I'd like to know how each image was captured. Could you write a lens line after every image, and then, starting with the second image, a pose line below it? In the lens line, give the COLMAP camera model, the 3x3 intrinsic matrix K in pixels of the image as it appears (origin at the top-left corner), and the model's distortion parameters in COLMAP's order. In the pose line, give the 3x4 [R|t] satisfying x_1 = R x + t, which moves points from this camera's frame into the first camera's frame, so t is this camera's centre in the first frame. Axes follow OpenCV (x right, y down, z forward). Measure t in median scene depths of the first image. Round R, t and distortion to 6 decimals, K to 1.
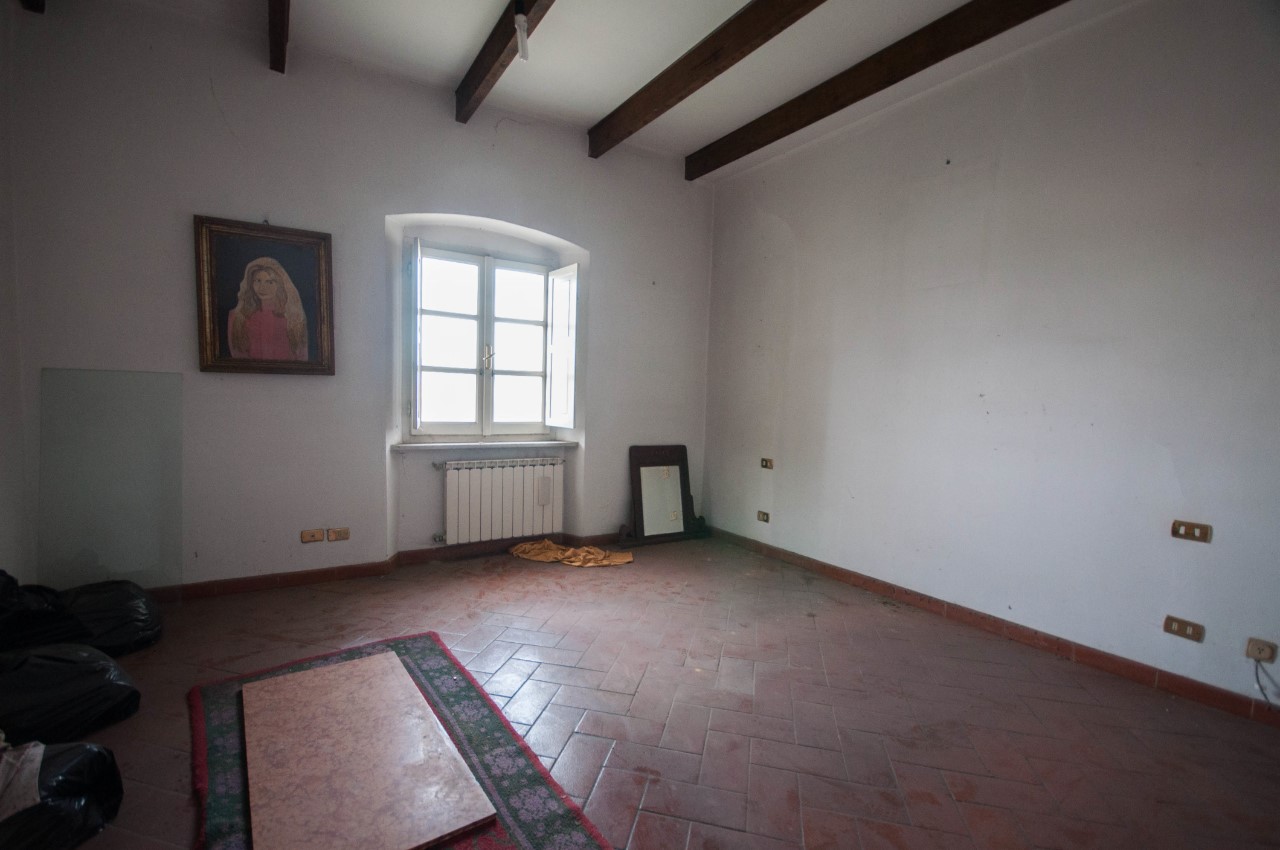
lens RADIAL K [[561.5, 0, 627.1], [0, 561.5, 435.6], [0, 0, 1]] dist [0.022180, -0.016338]
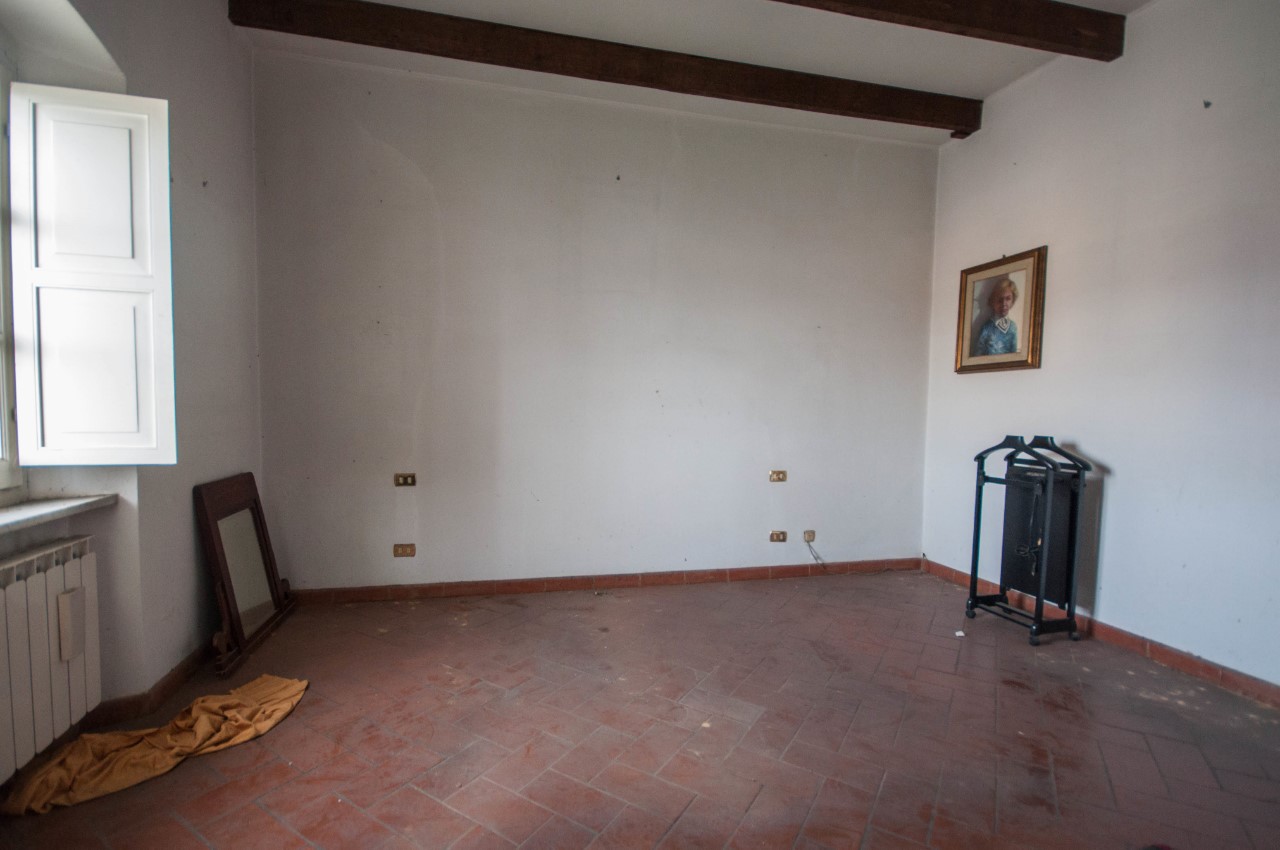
lens RADIAL K [[586.4, 0, 627.5], [0, 586.4, 439.5], [0, 0, 1]] dist [-0.002922, -0.000556]
pose [[0.332440, -0.081140, 0.939628, -0.433028], [0.059369, 0.996117, 0.065013, -0.042517], [-0.941254, 0.034172, 0.335966, 0.503519]]
